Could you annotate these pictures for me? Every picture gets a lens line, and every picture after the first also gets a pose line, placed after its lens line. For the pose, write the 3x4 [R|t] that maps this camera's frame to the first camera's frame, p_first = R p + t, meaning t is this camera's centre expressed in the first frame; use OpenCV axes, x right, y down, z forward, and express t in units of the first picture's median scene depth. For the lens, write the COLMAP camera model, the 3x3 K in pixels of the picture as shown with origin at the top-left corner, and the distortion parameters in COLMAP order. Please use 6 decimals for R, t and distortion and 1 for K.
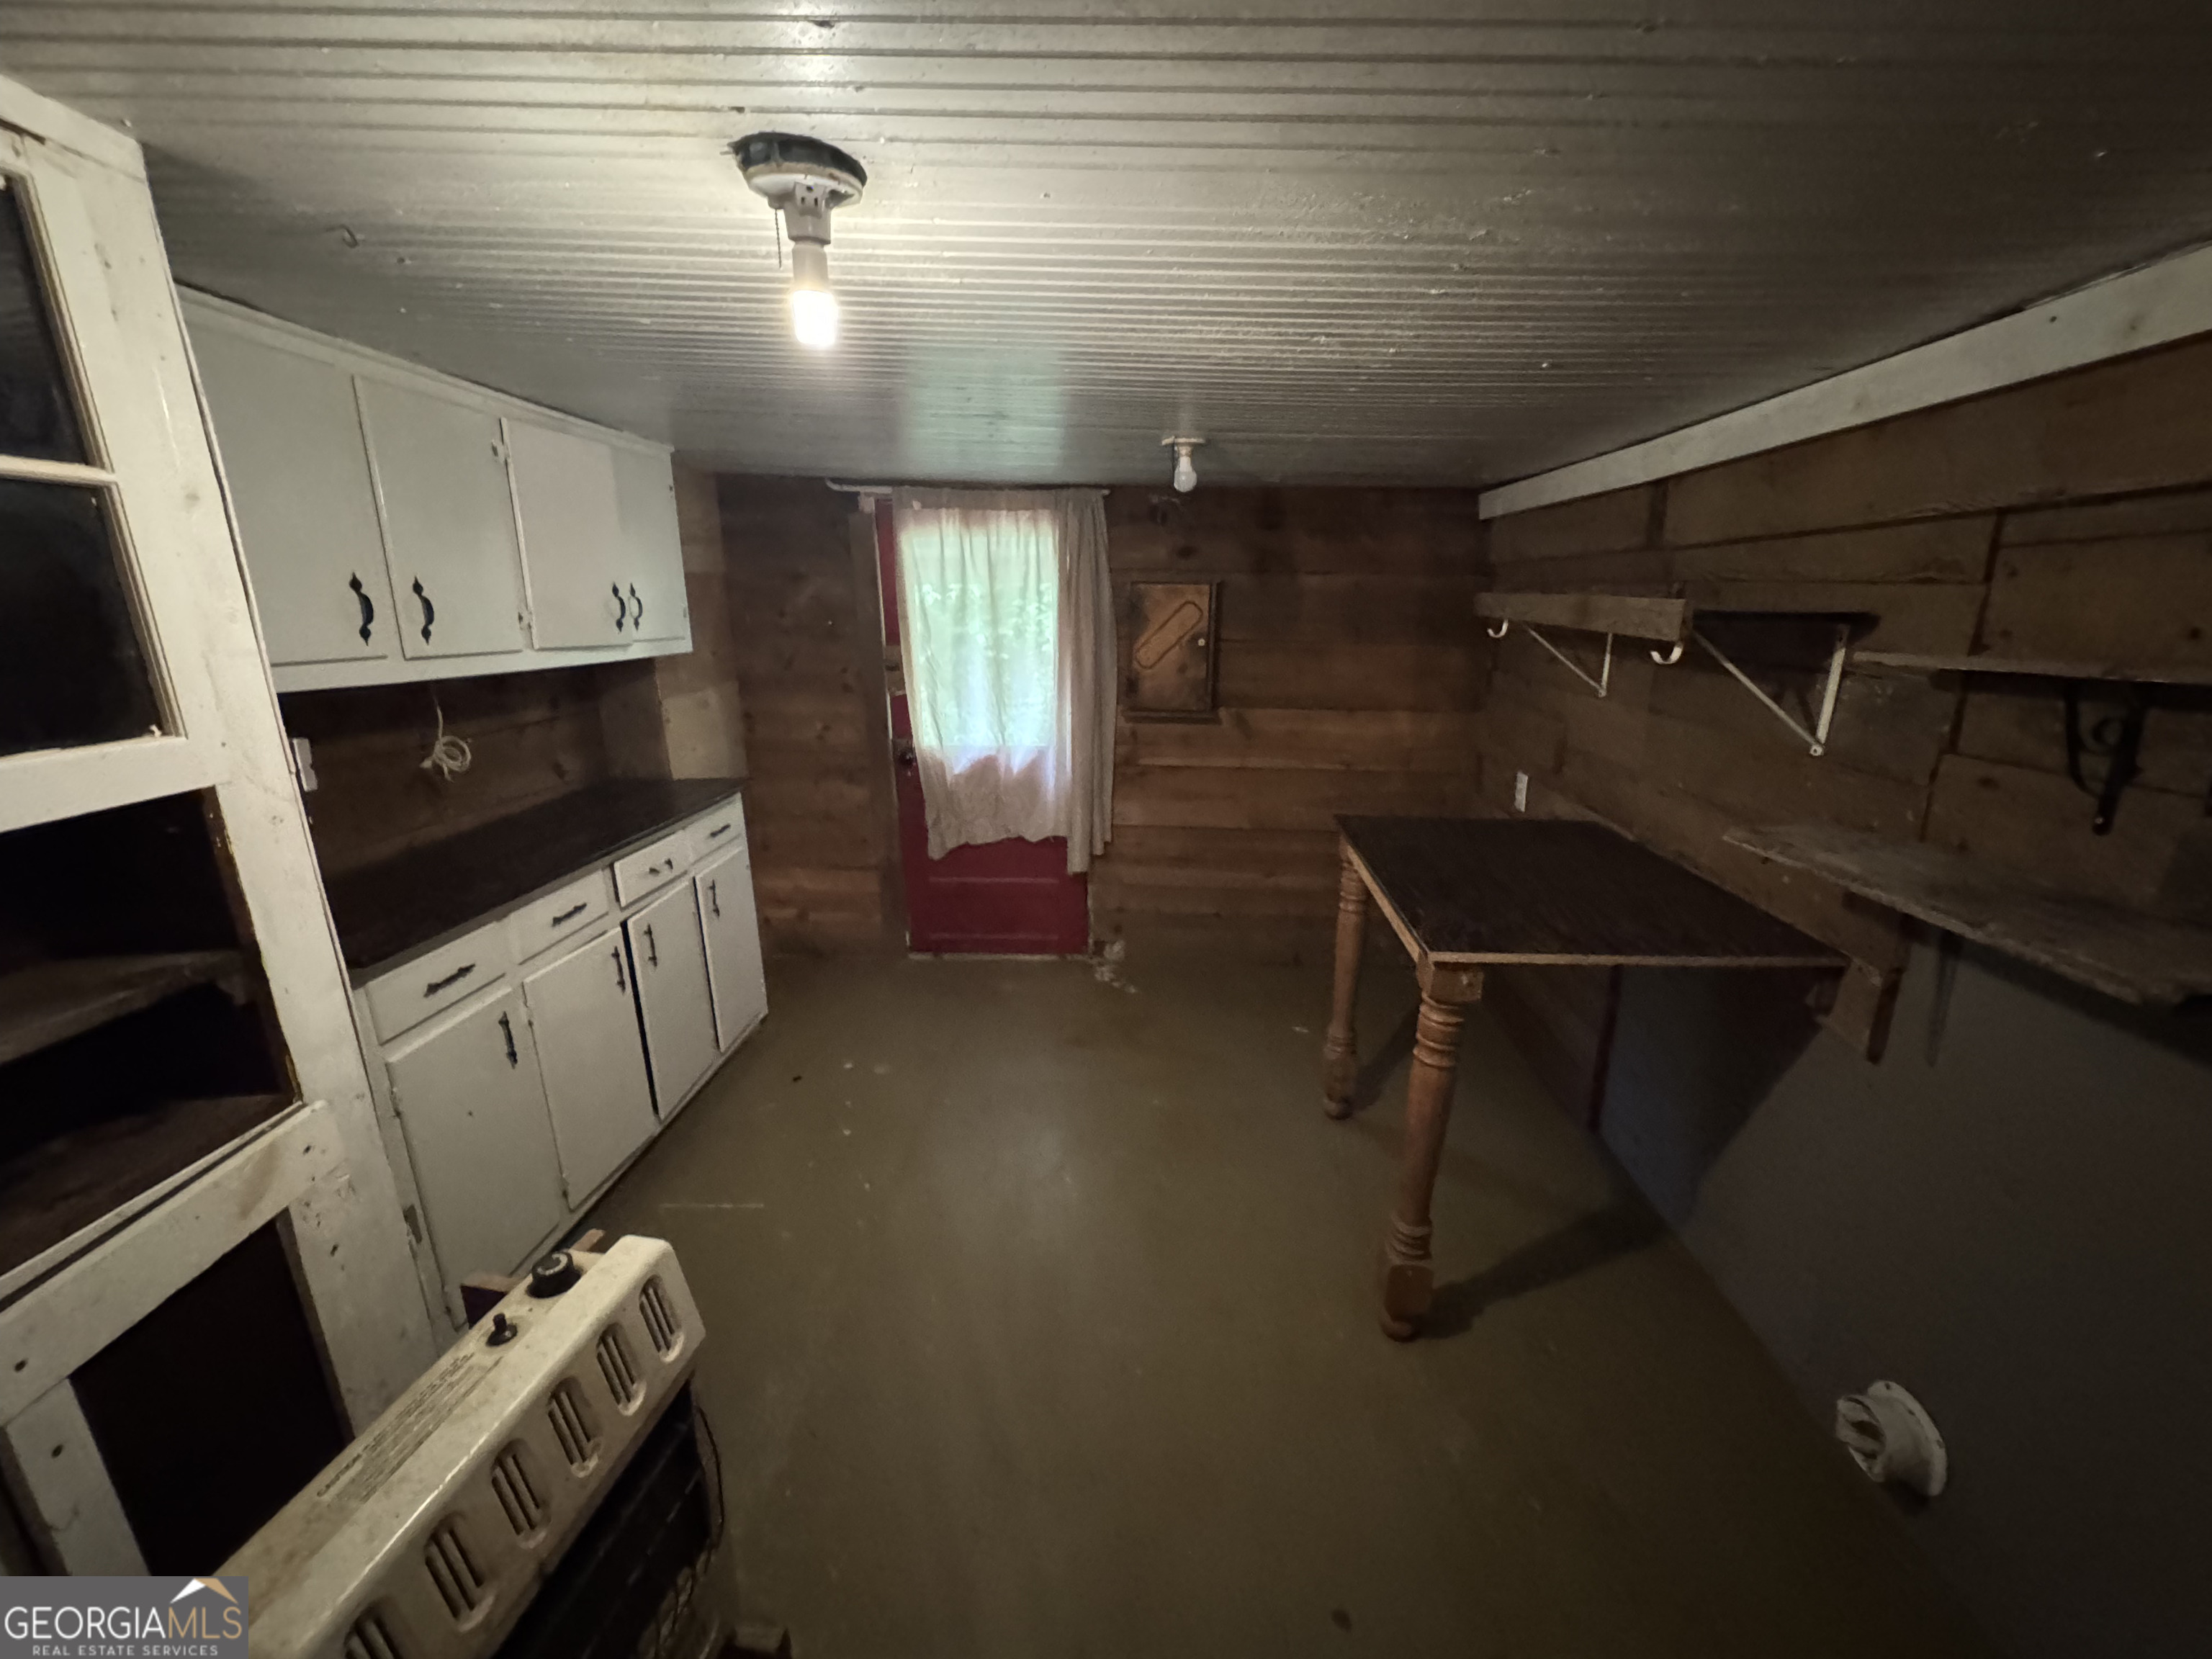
lens RADIAL K [[884.3, 0, 1111.8], [0, 884.3, 826.5], [0, 0, 1]] dist [-0.001894, -0.000567]
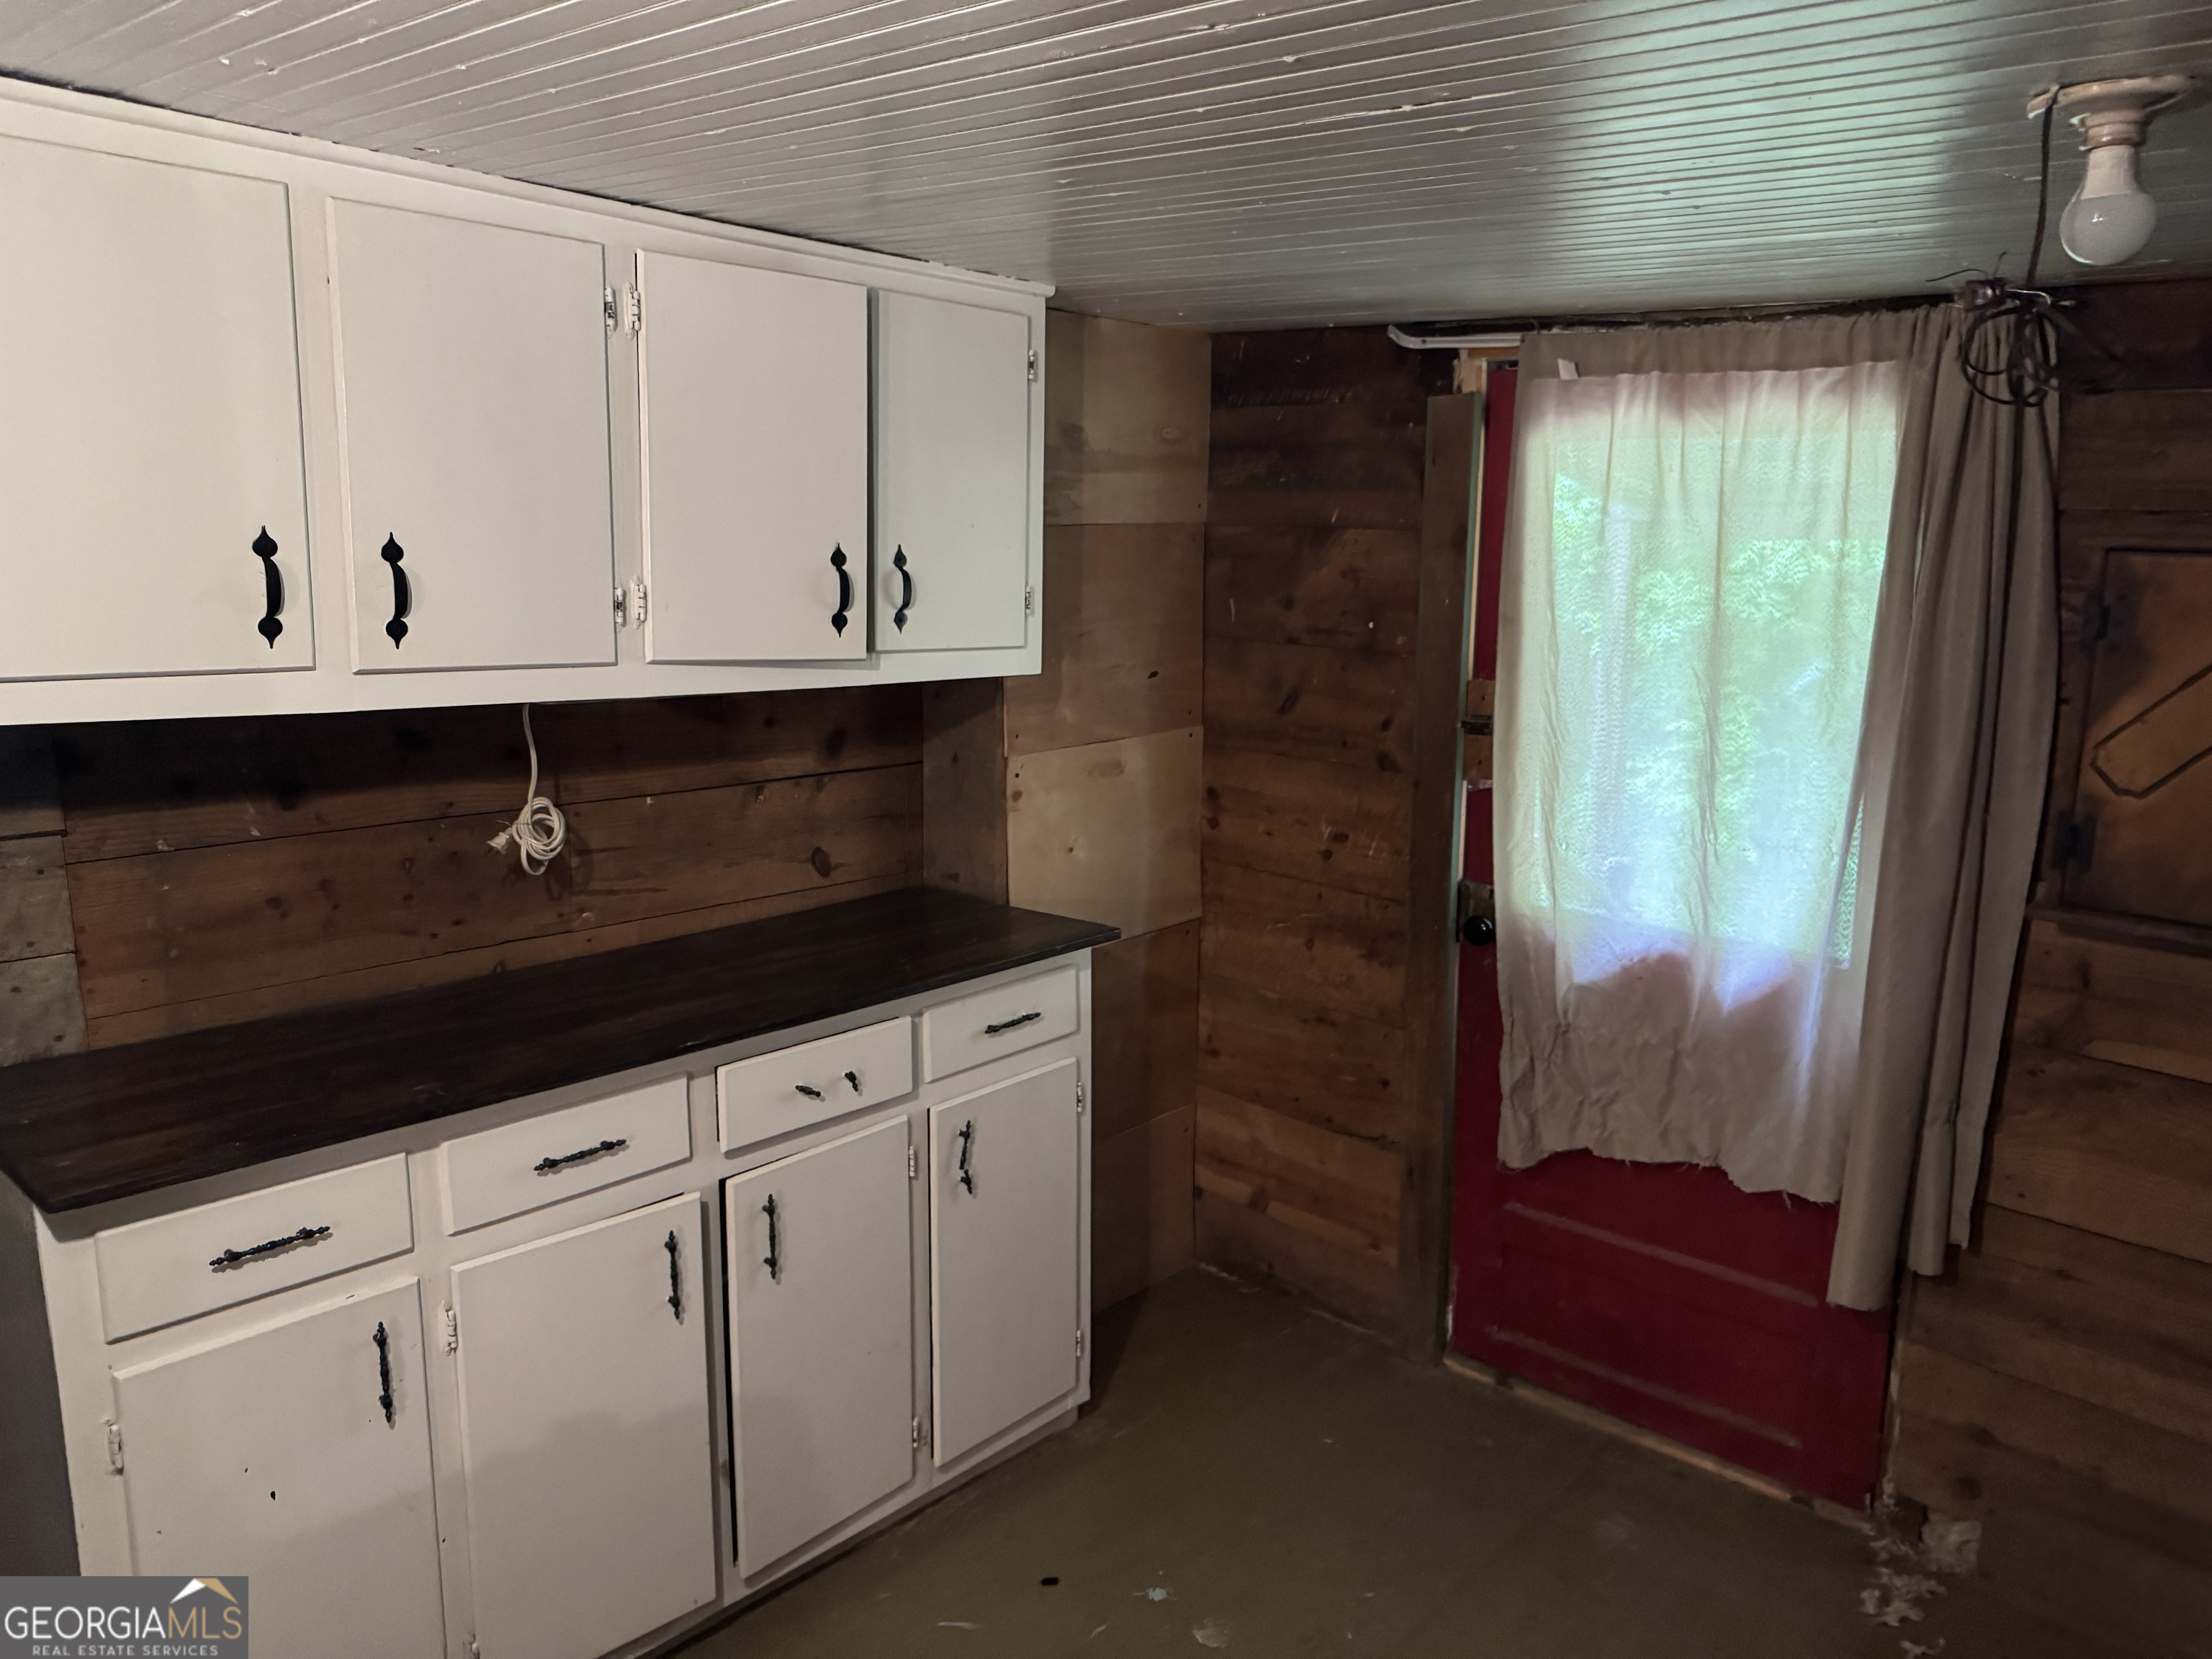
lens RADIAL K [[1581.2, 0, 1095.9], [0, 1581.2, 834.0], [0, 0, 1]] dist [0.038110, -0.028646]
pose [[0.764500, 0.128810, -0.631624, 0.126501], [-0.177696, 0.983980, -0.014411, -0.082873], [0.619649, 0.123255, 0.775141, 0.267618]]
